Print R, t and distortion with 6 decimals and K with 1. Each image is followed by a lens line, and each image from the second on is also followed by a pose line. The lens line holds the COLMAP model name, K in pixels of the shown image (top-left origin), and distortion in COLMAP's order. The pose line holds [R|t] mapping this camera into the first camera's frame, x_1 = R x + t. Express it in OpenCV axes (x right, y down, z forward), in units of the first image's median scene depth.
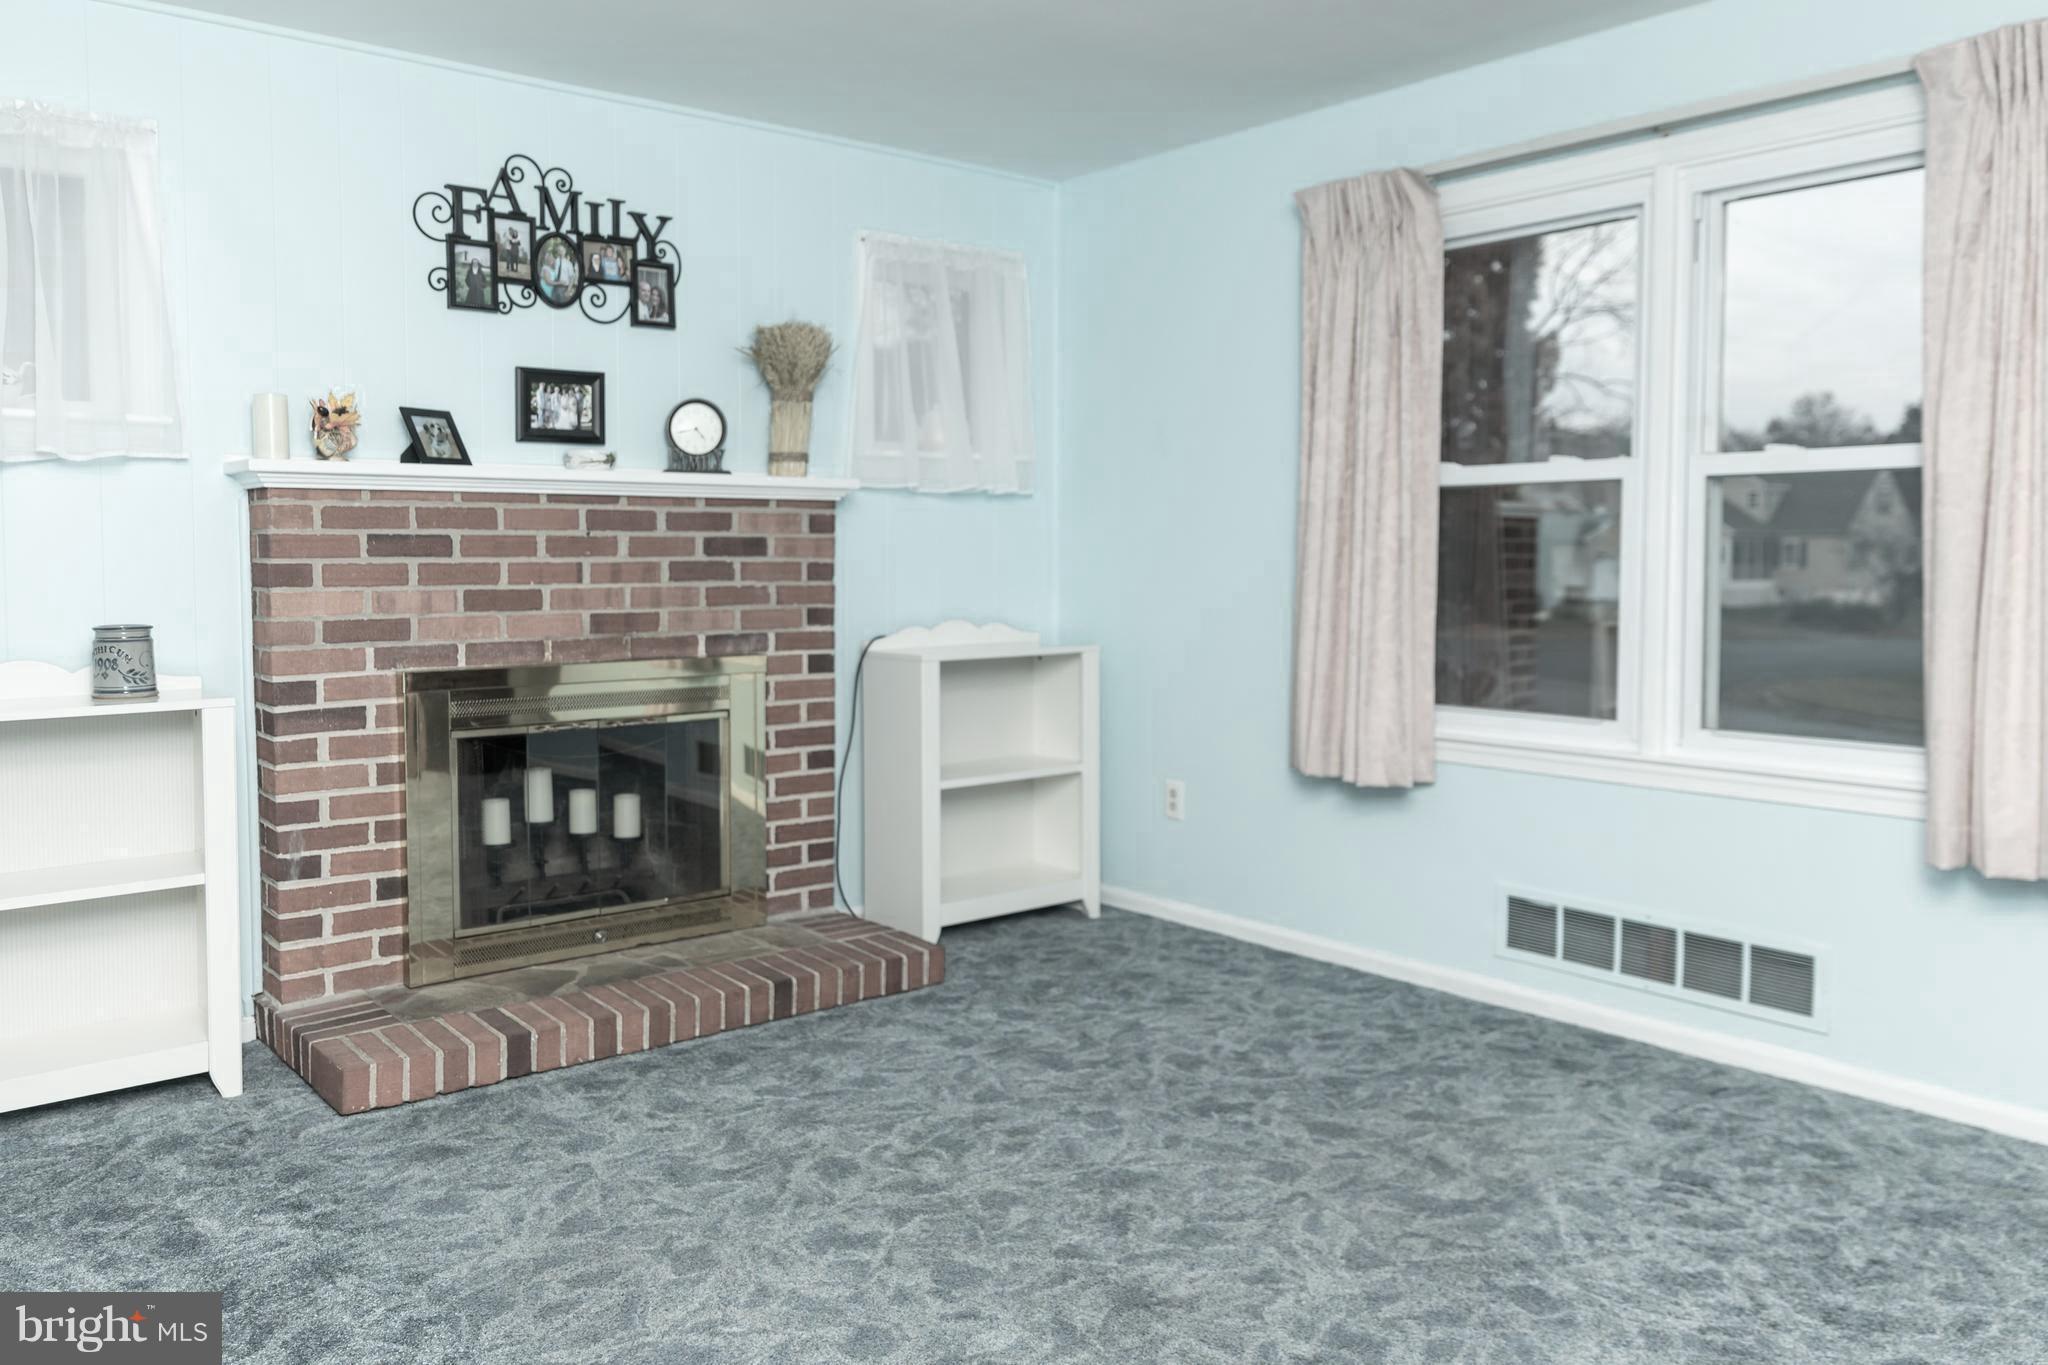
lens RADIAL K [[1513.3, 0, 1022.0], [0, 1513.3, 624.6], [0, 0, 1]] dist [0.009145, -0.000778]
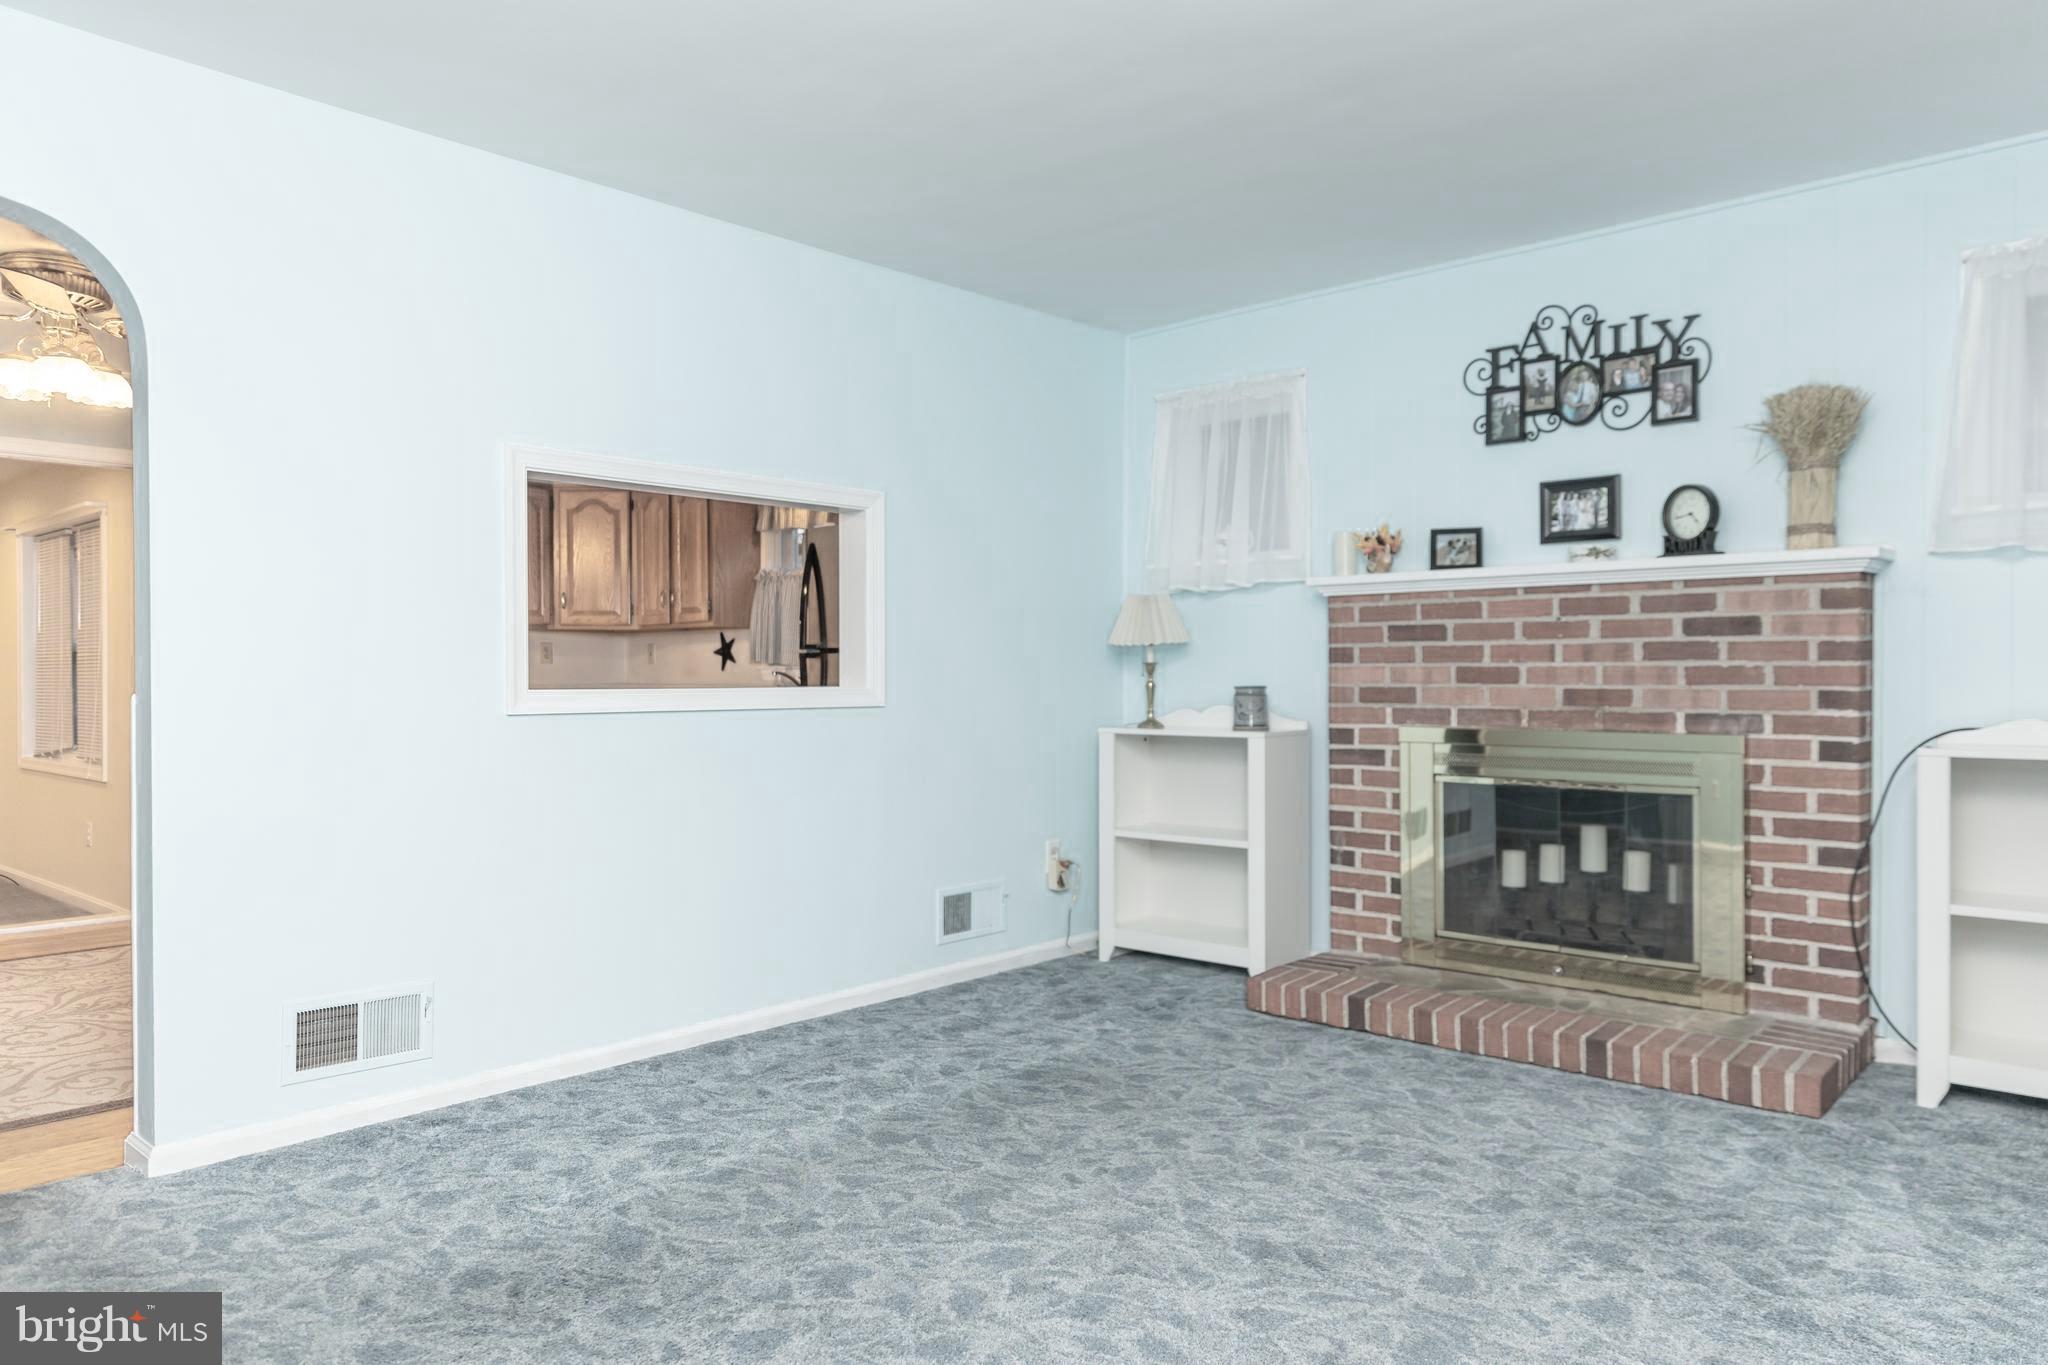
lens RADIAL K [[1371.8, 0, 1024.0], [0, 1371.8, 682.5], [0, 0, 1]] dist [0.012001, -0.006011]
pose [[0.160525, 0.007203, -0.987006, 0.683350], [-0.044176, 0.999024, 0.000106, 0.006366], [0.986043, 0.043585, 0.160686, 0.430747]]
